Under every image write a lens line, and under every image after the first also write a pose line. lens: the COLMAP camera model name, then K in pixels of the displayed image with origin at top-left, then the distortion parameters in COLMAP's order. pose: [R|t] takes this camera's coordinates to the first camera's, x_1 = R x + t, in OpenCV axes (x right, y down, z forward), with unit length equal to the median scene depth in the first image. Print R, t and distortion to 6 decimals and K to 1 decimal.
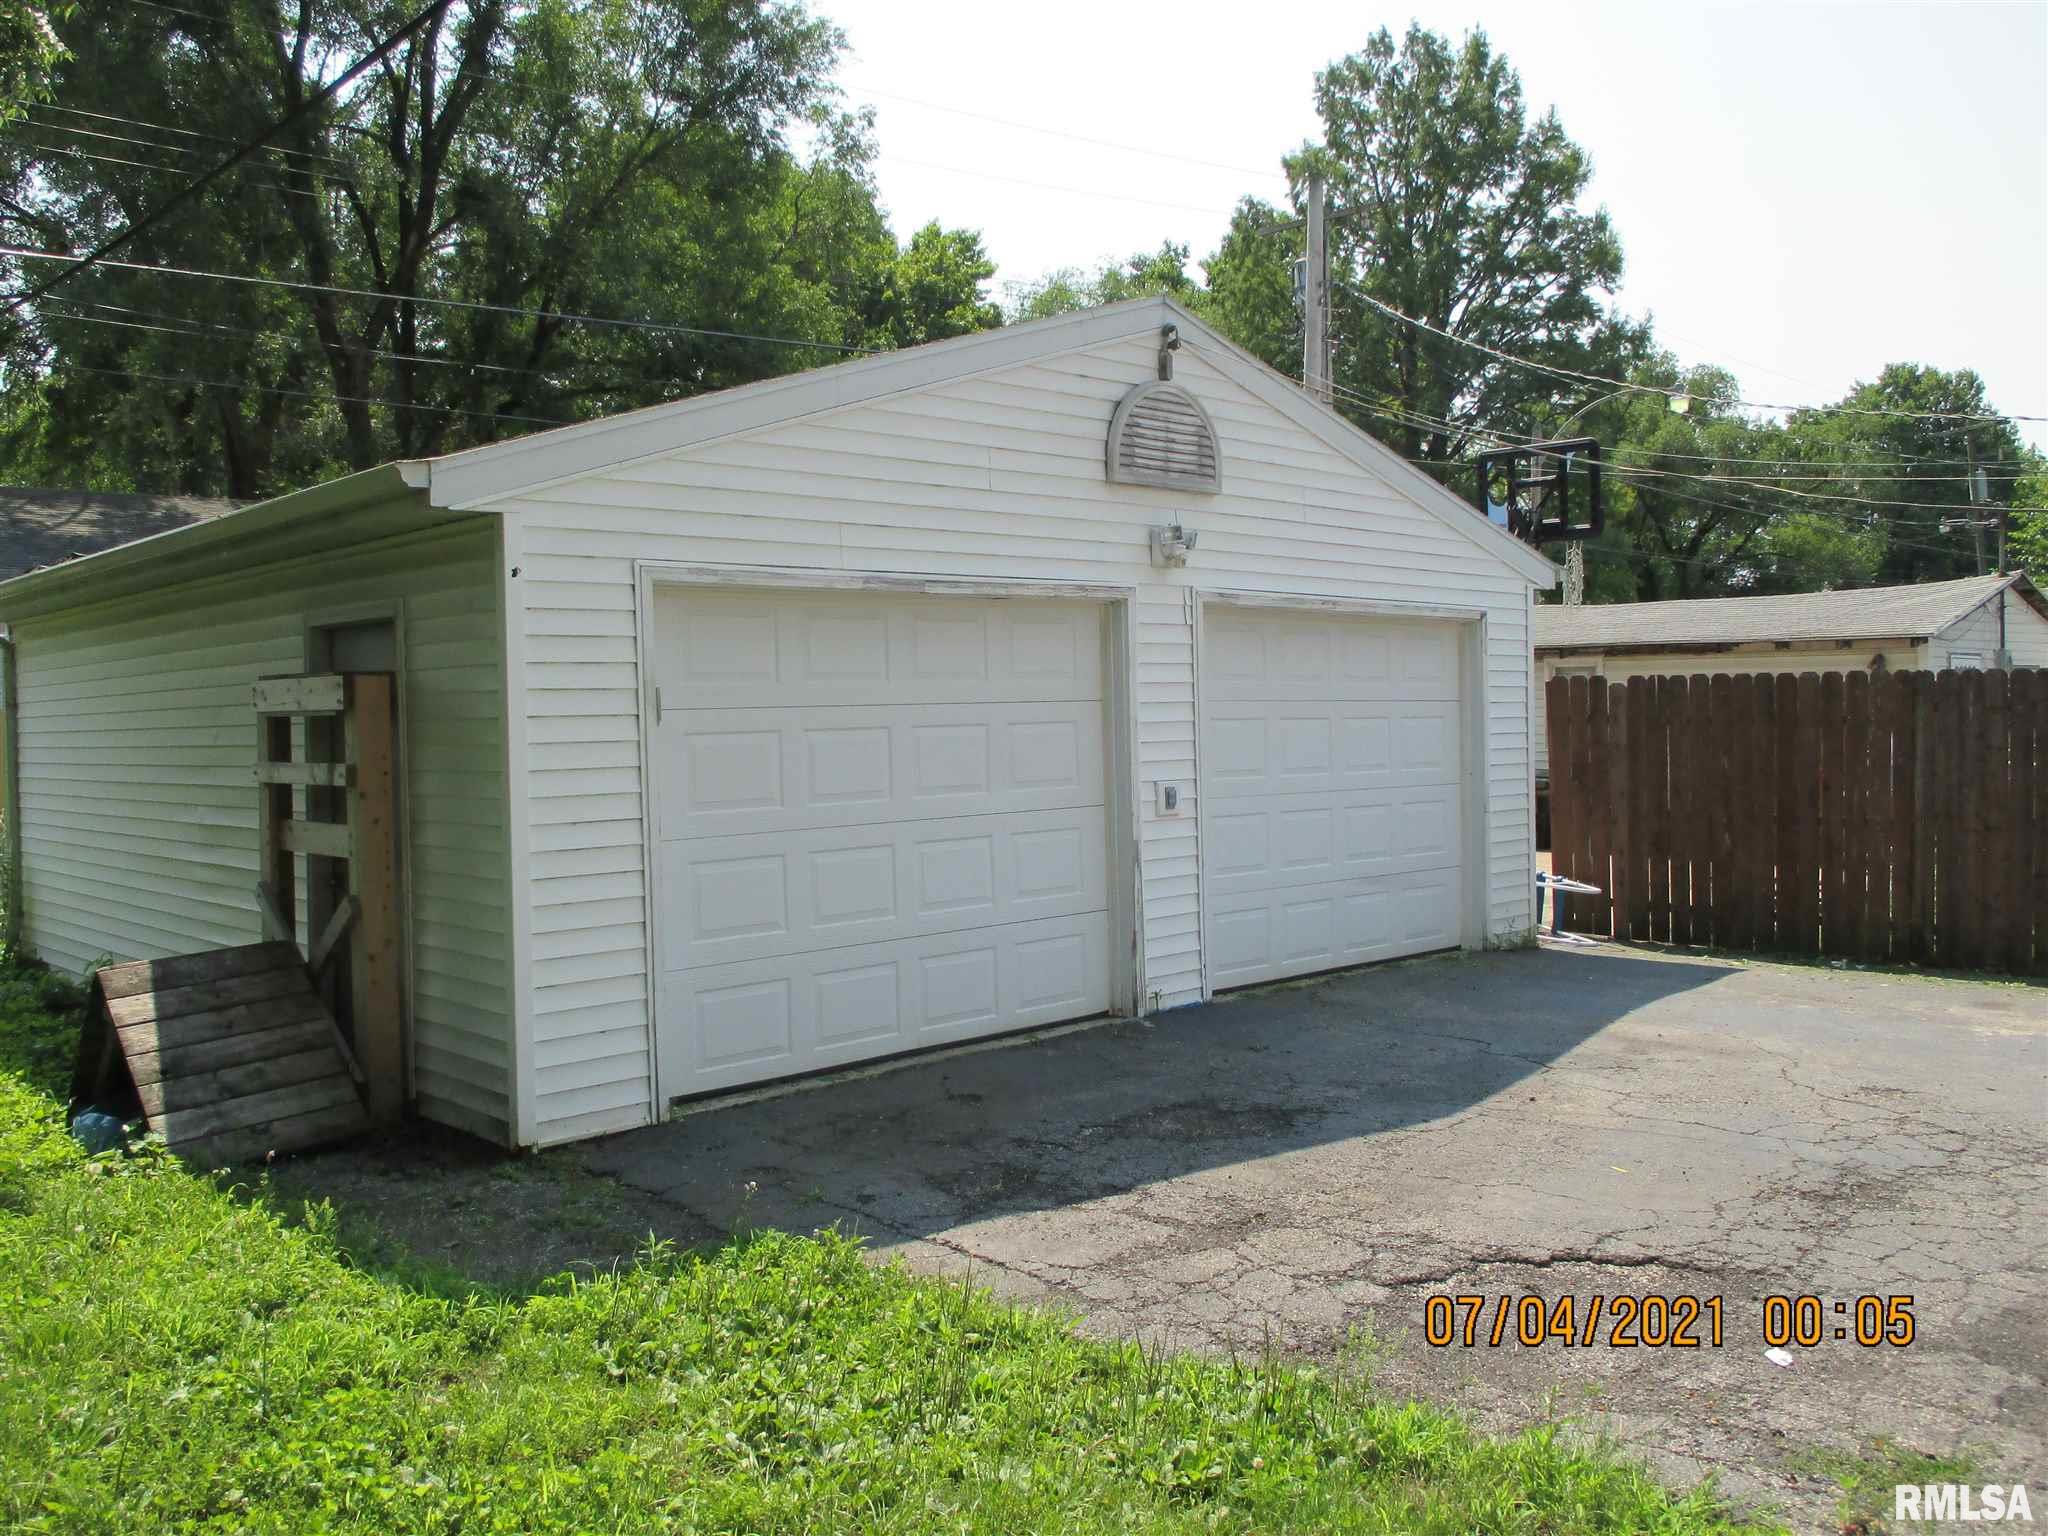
lens RADIAL K [[1695.0, 0, 1024.0], [0, 1695.0, 768.0], [0, 0, 1]] dist [-0.015084, -0.027064]
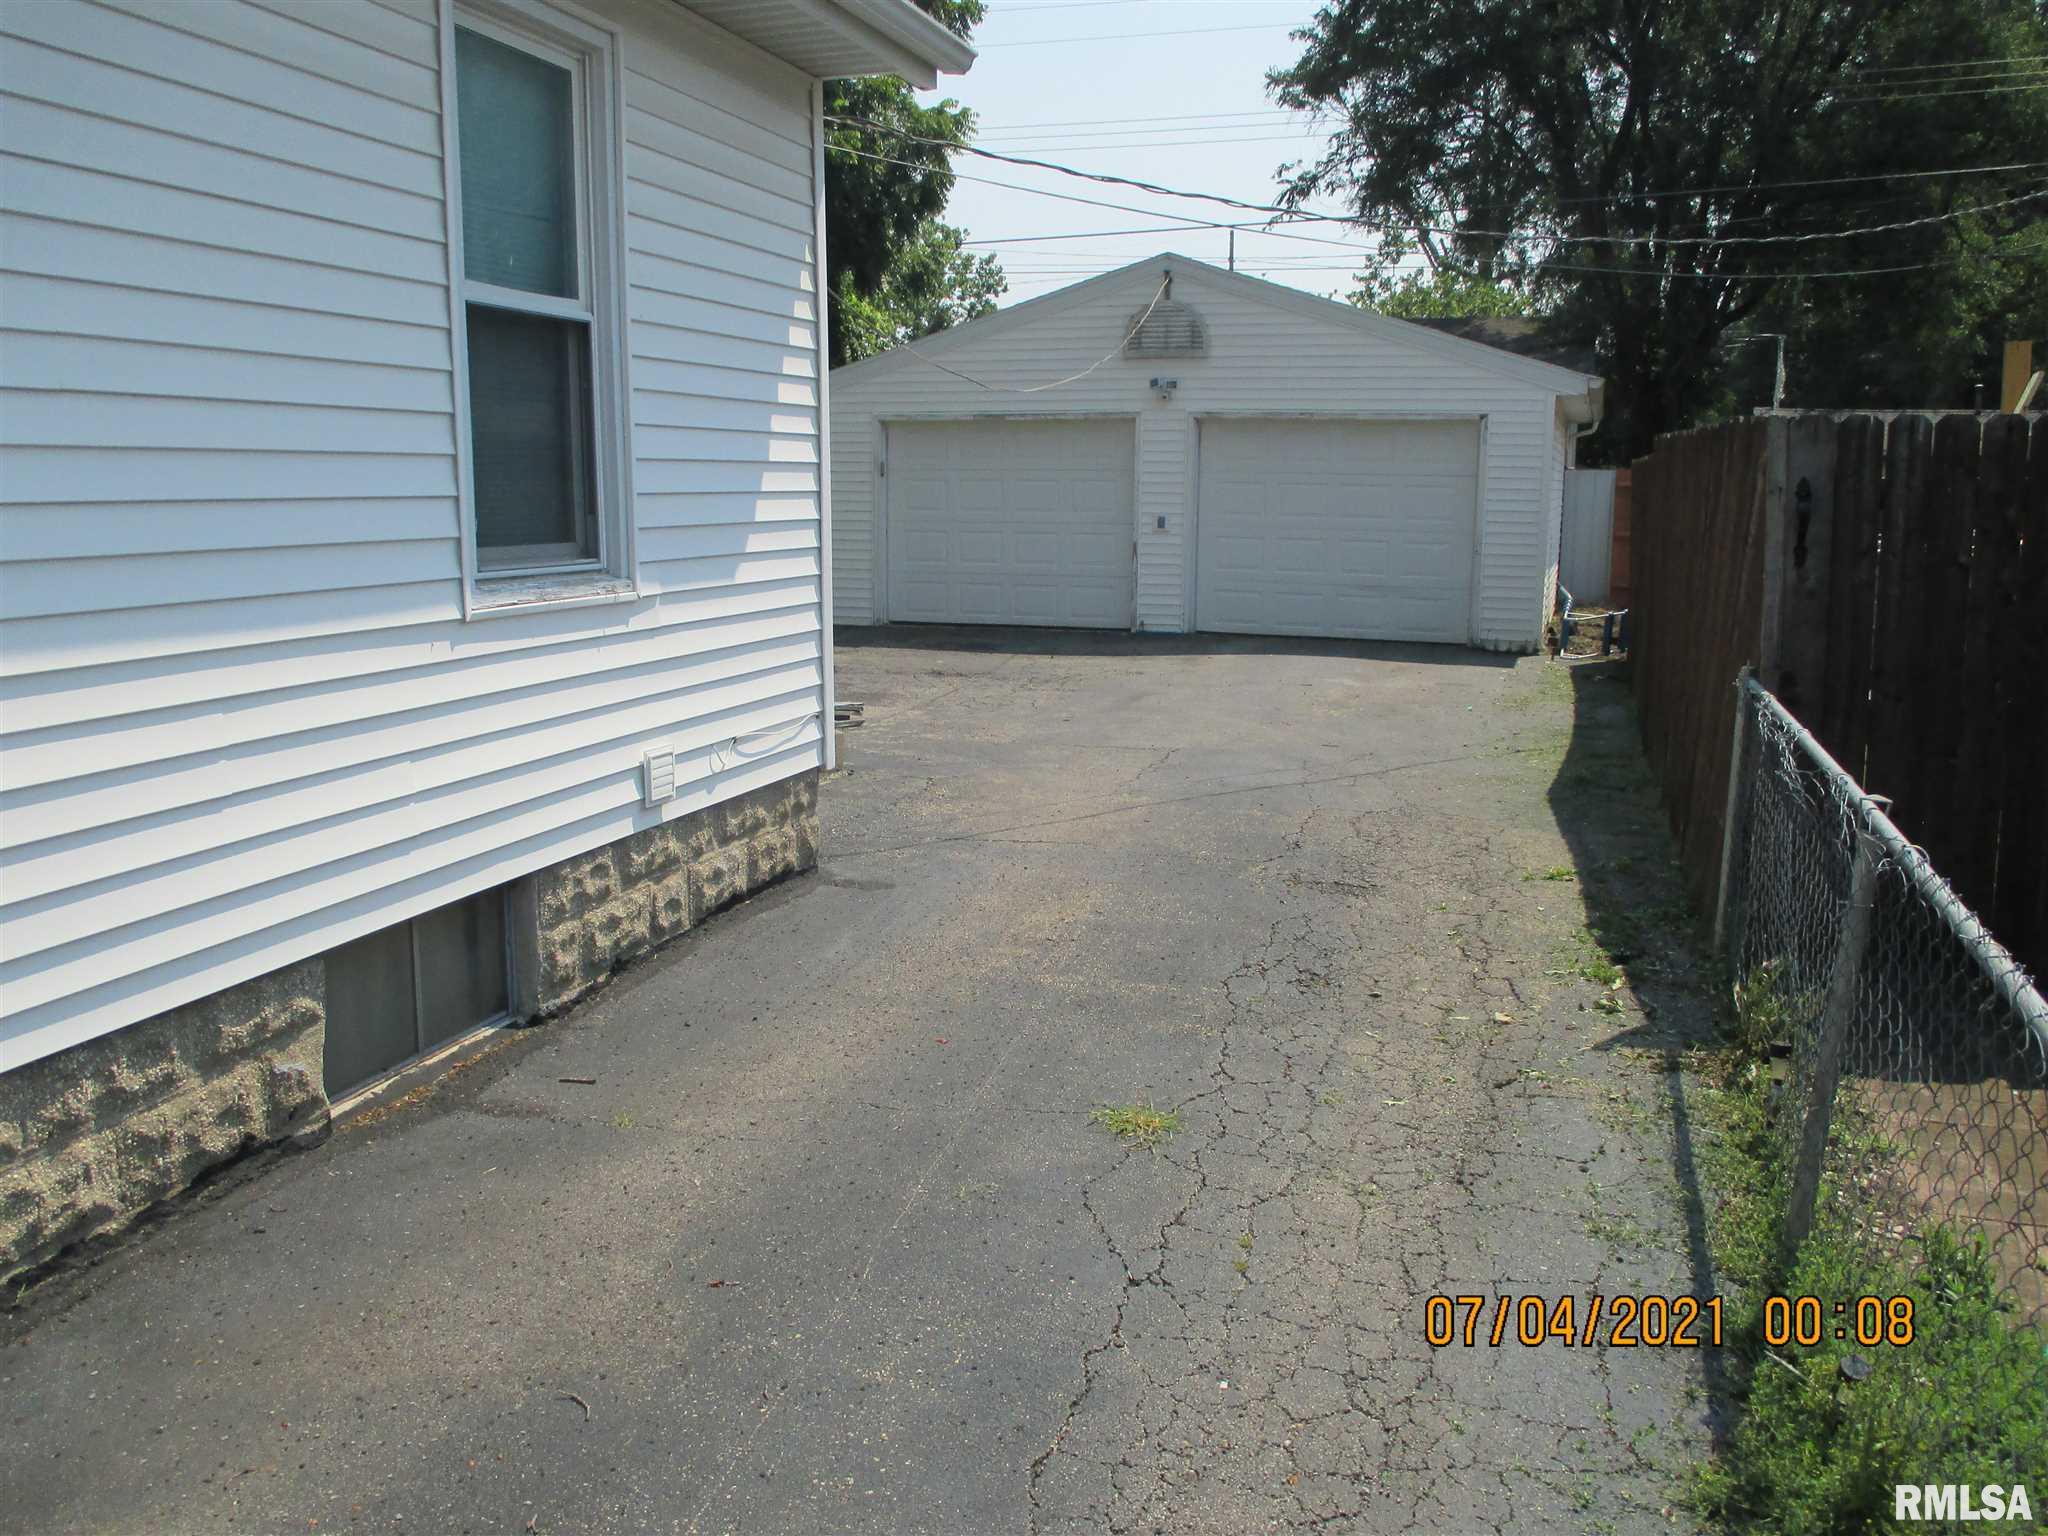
lens RADIAL K [[1695.0, 0, 1024.0], [0, 1695.0, 768.0], [0, 0, 1]] dist [-0.015084, -0.027064]
pose [[0.480813, 0.169549, -0.860275, 1.708576], [-0.045614, 0.984635, 0.168565, -0.024848], [0.875636, -0.041808, 0.481159, -0.070182]]
